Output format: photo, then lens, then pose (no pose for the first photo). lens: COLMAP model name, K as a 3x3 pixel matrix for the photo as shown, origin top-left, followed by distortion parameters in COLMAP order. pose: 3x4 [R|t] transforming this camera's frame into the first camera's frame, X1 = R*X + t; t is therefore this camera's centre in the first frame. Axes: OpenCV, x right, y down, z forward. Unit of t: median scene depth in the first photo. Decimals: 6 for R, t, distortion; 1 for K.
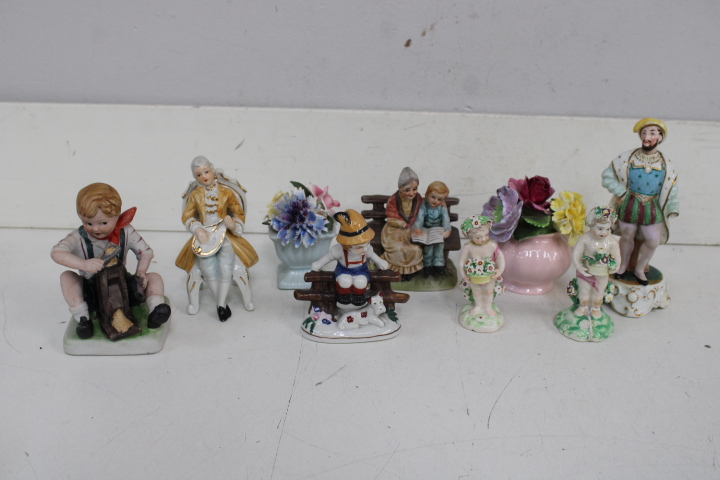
lens RADIAL K [[860.0, 0, 360.0], [0, 860.0, 238.6], [0, 0, 1]] dist [-0.095997, 0.054472]
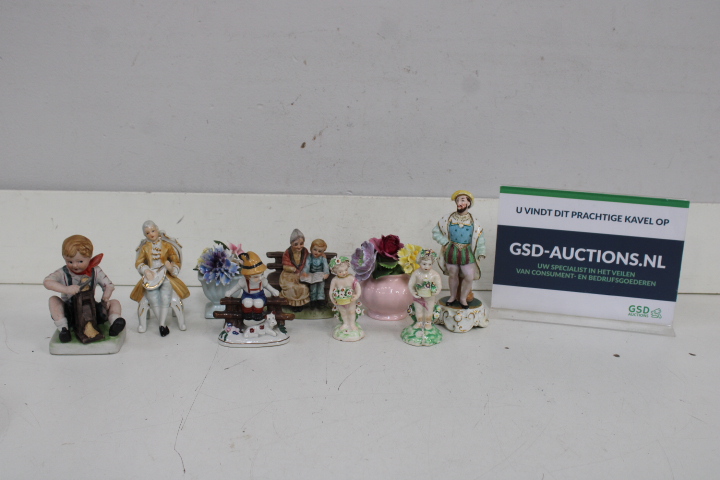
lens RADIAL K [[860.0, 0, 360.0], [0, 860.0, 238.6], [0, 0, 1]] dist [-0.095997, 0.054472]
pose [[0.999073, -0.011066, 0.041613, 0.106063], [0.016920, 0.989567, -0.143073, 0.144323], [-0.039596, 0.143645, 0.988837, -0.421557]]
